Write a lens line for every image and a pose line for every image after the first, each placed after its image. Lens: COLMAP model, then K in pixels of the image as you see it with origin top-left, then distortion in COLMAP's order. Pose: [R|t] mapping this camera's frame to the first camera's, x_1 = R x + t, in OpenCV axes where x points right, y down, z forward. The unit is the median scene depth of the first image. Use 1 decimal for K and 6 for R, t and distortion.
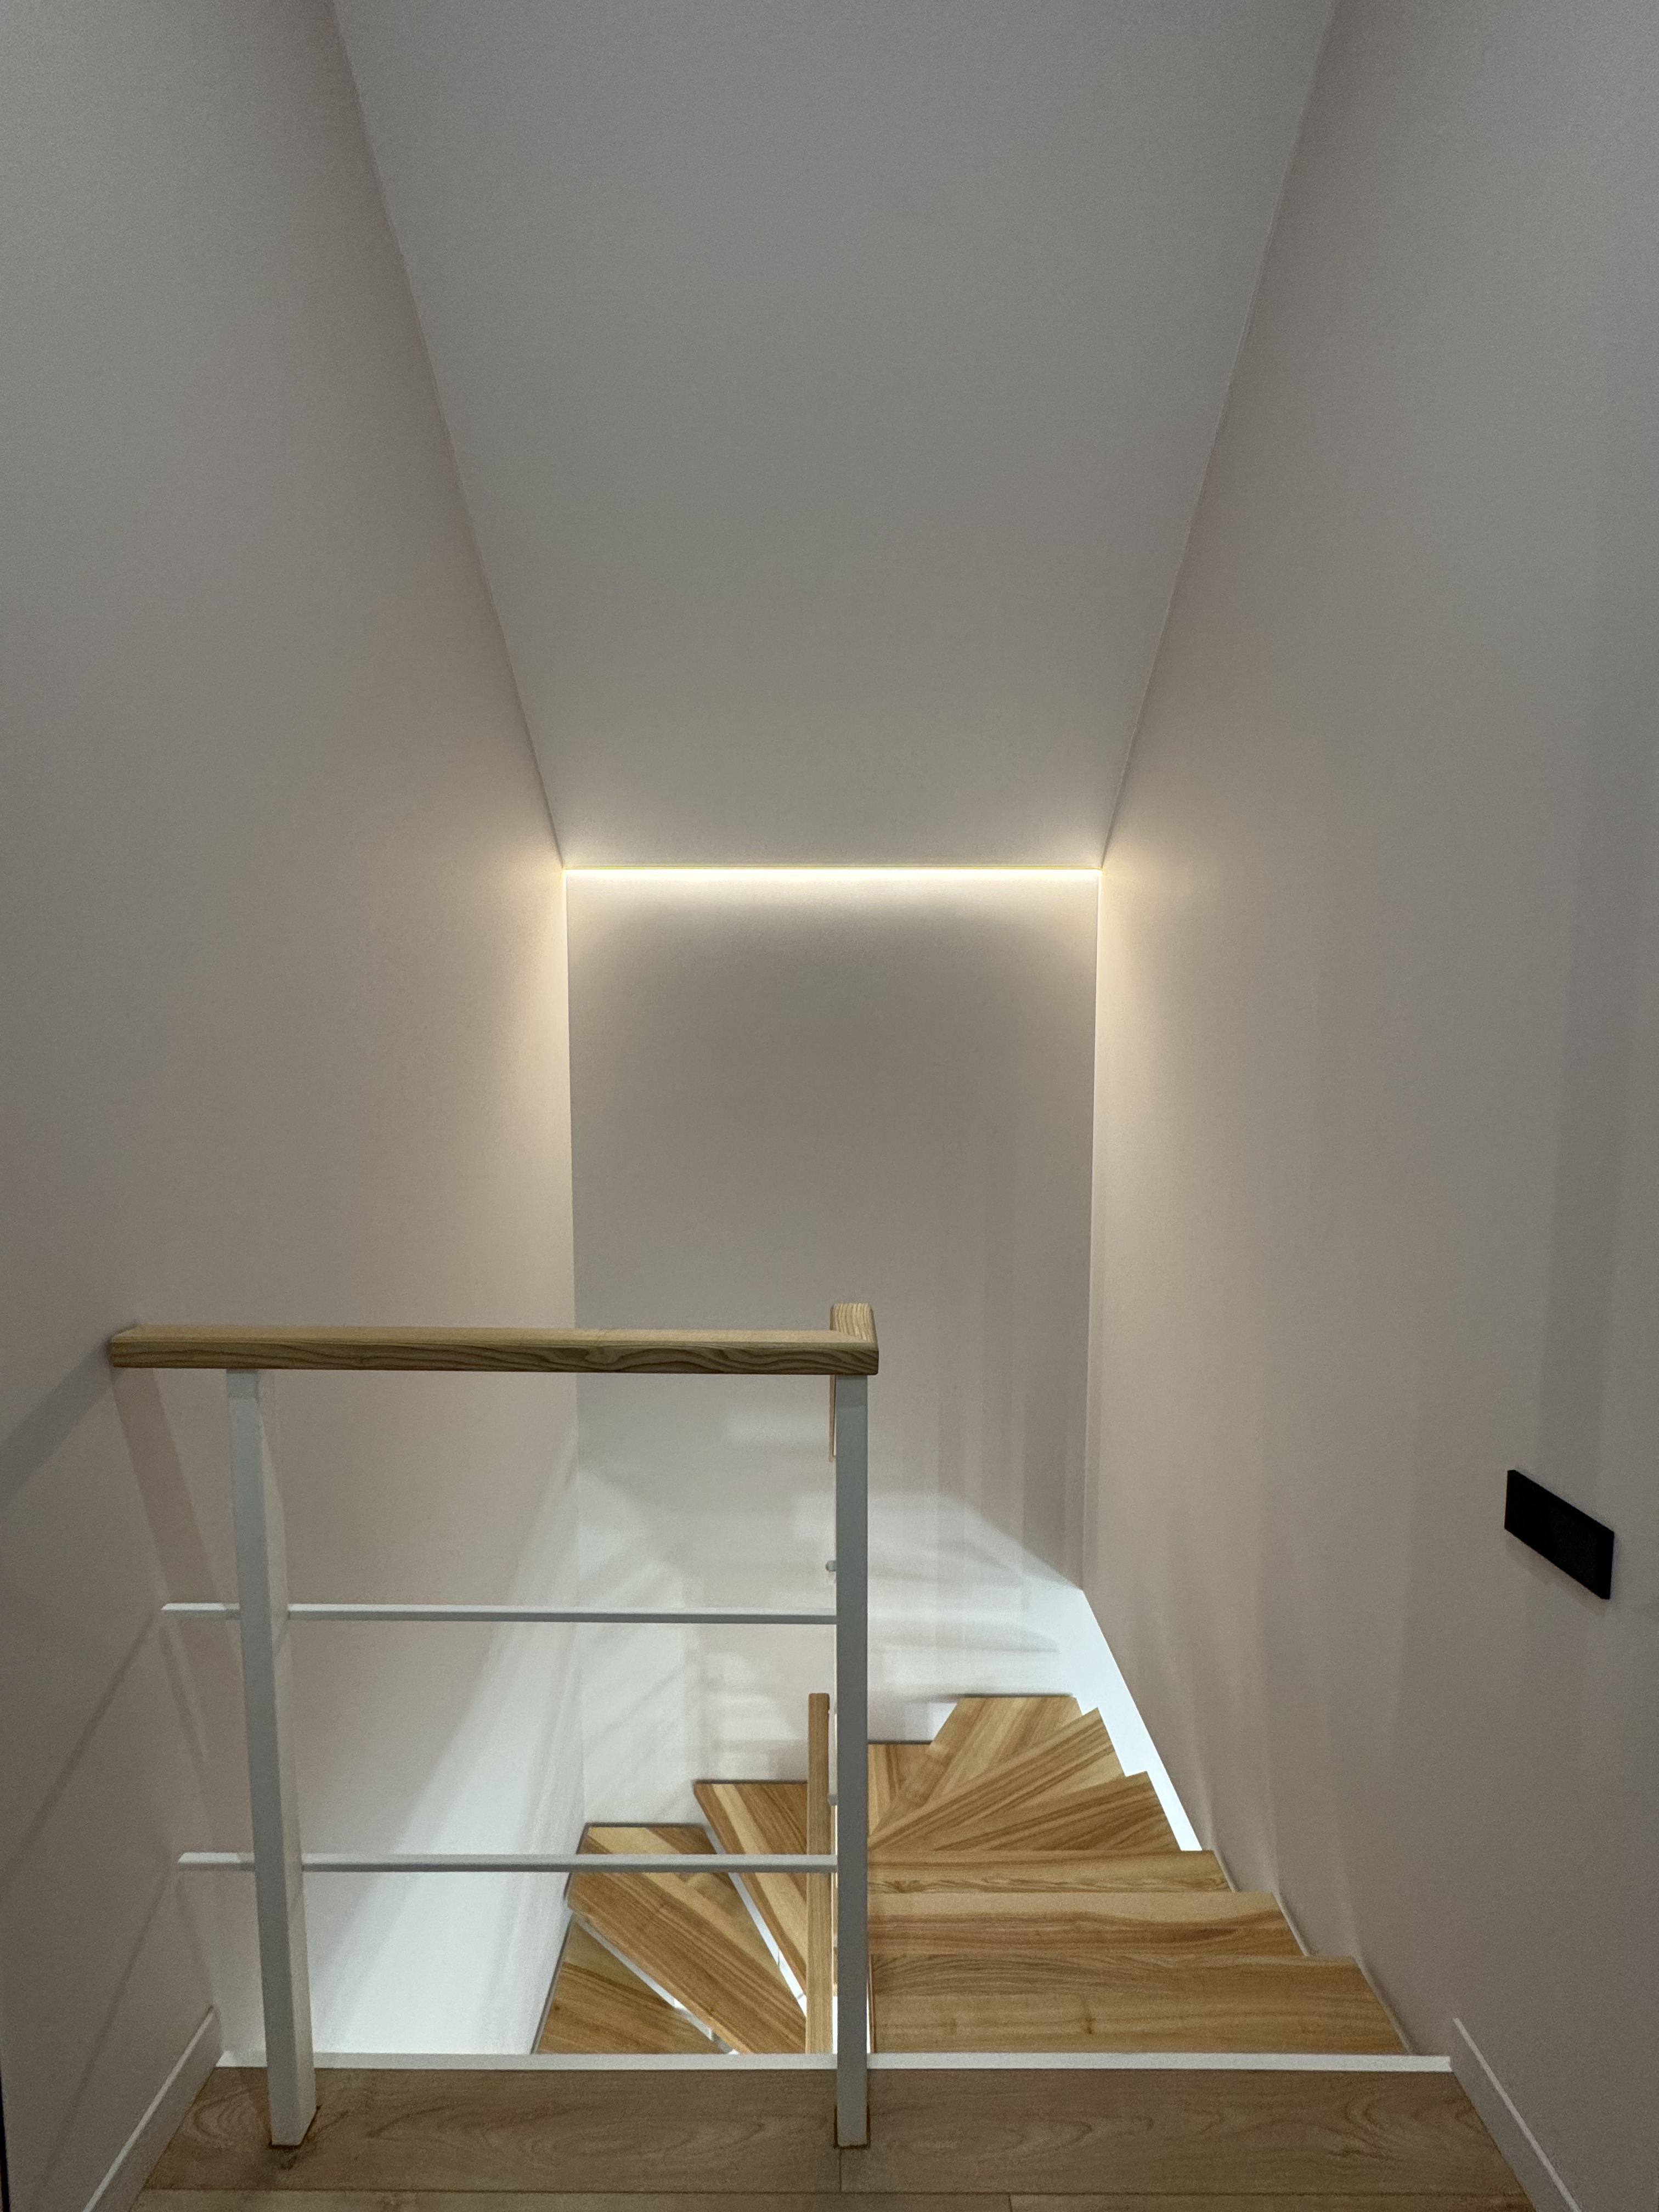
lens RADIAL K [[884.3, 0, 829.0], [0, 884.3, 1102.7], [0, 0, 1]] dist [-0.005568, 0.001164]
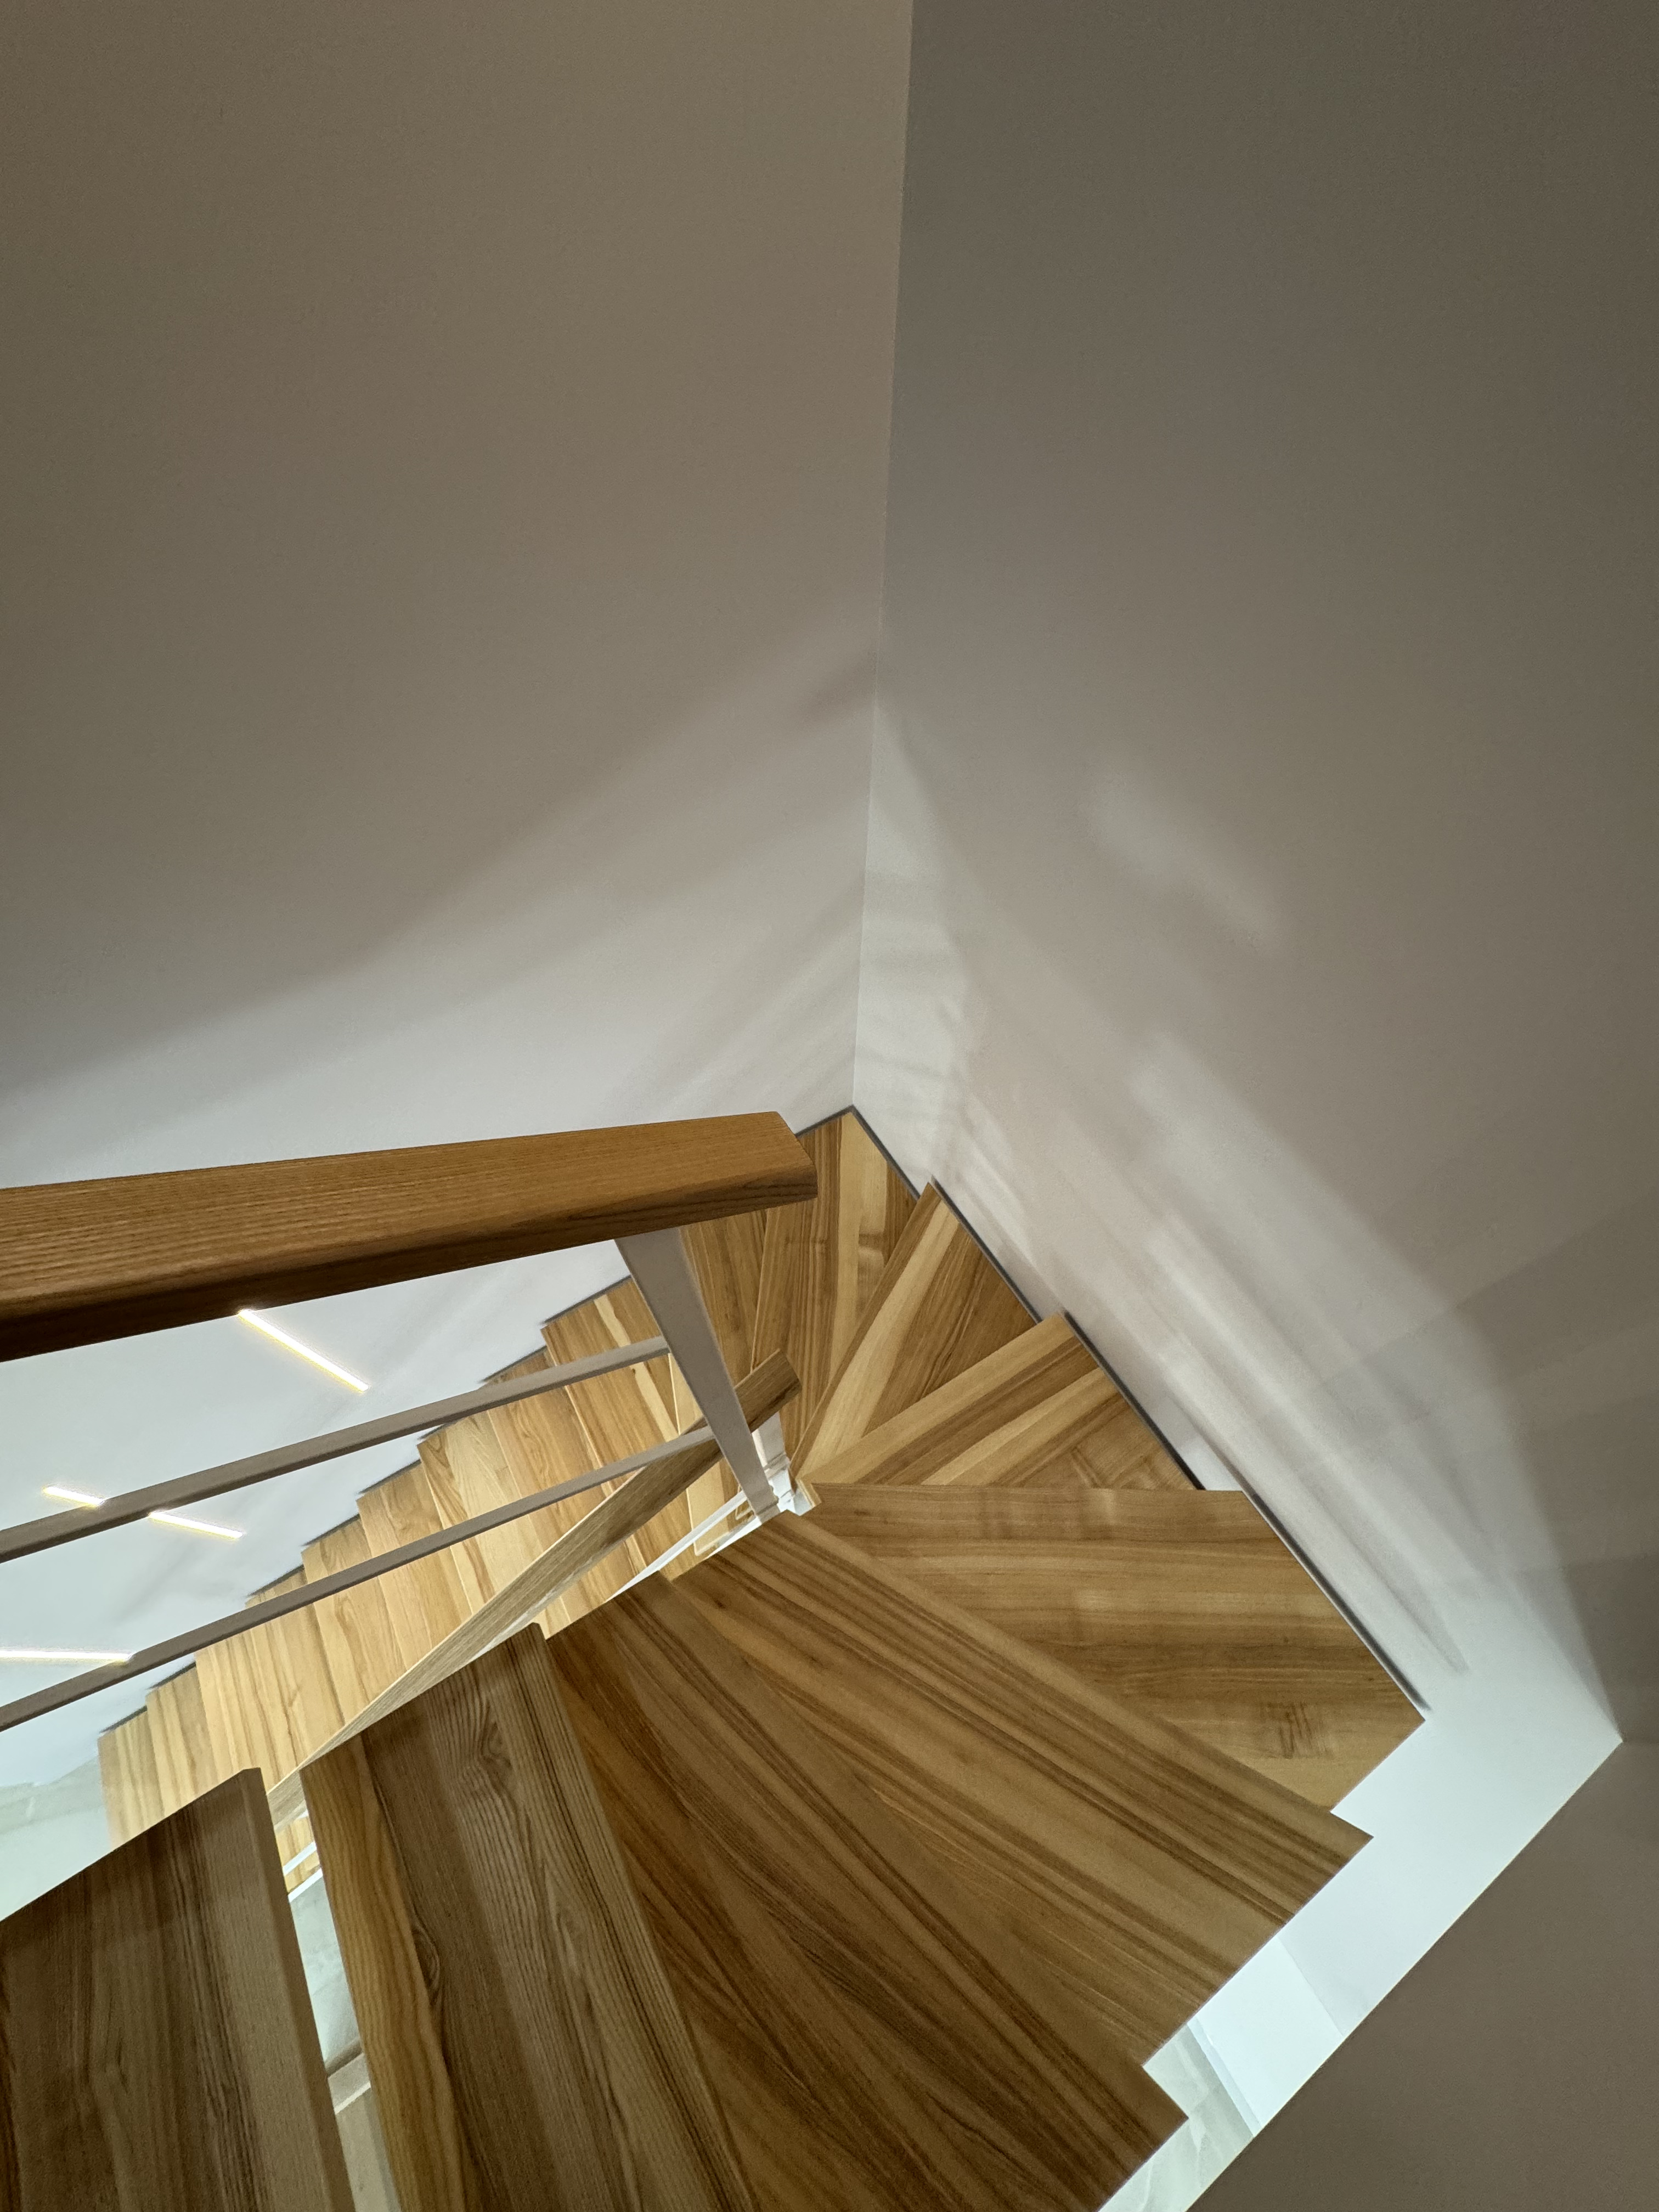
lens RADIAL K [[884.3, 0, 829.0], [0, 884.3, 1102.7], [0, 0, 1]] dist [-0.005568, 0.001164]
pose [[0.524105, 0.717554, -0.458727, 0.100064], [-0.062162, 0.569425, 0.819690, 0.138428], [0.849382, -0.401088, 0.343043, 0.733277]]
